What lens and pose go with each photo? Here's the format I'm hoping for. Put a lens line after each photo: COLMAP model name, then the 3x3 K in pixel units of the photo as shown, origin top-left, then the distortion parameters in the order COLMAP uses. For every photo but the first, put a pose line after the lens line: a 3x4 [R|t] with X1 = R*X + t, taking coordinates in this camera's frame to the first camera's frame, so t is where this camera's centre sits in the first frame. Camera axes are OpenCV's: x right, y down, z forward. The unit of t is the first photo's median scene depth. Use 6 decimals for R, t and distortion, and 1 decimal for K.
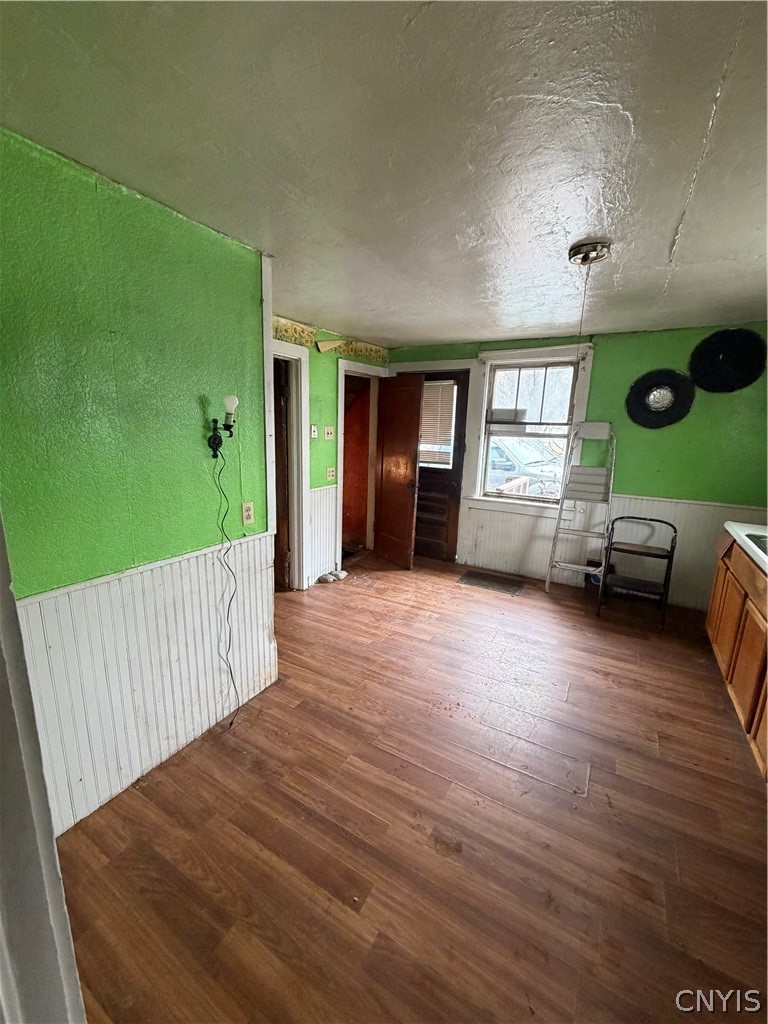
lens RADIAL K [[407.6, 0, 382.4], [0, 407.6, 512.9], [0, 0, 1]] dist [0.000282, -0.000119]
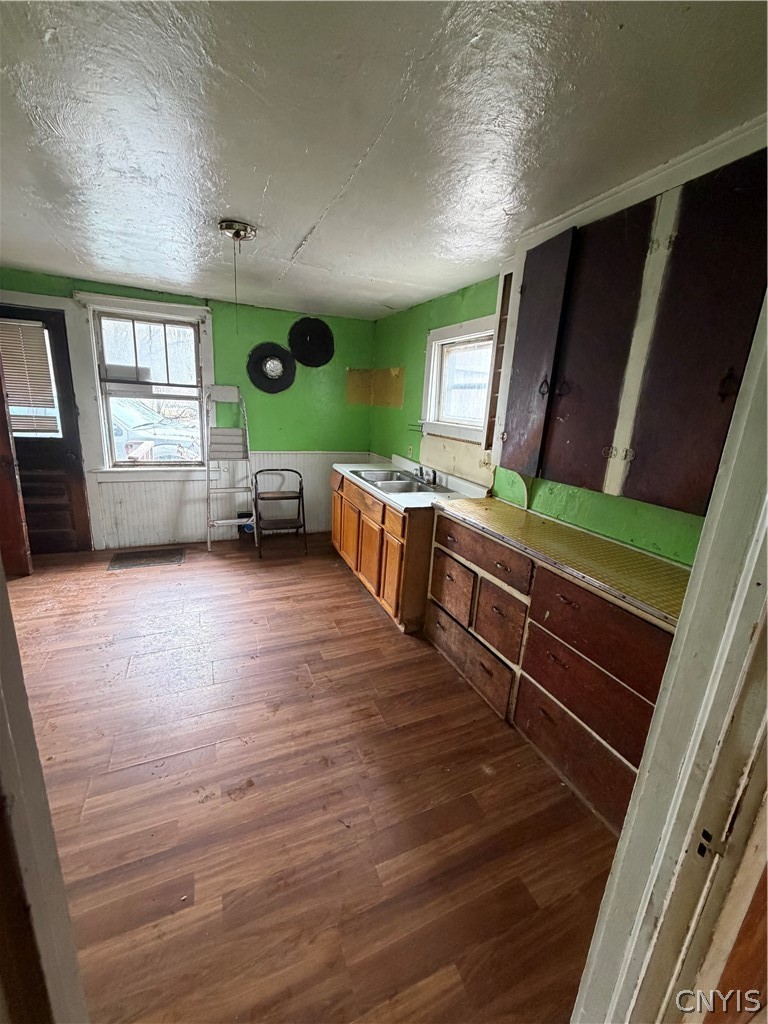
lens RADIAL K [[407.6, 0, 381.2], [0, 407.6, 515.9], [0, 0, 1]] dist [0.000282, -0.000119]
pose [[0.593632, -0.210470, 0.776726, -0.146765], [0.129292, 0.977599, 0.166085, -0.012775], [-0.794282, 0.001831, 0.607546, 0.020095]]
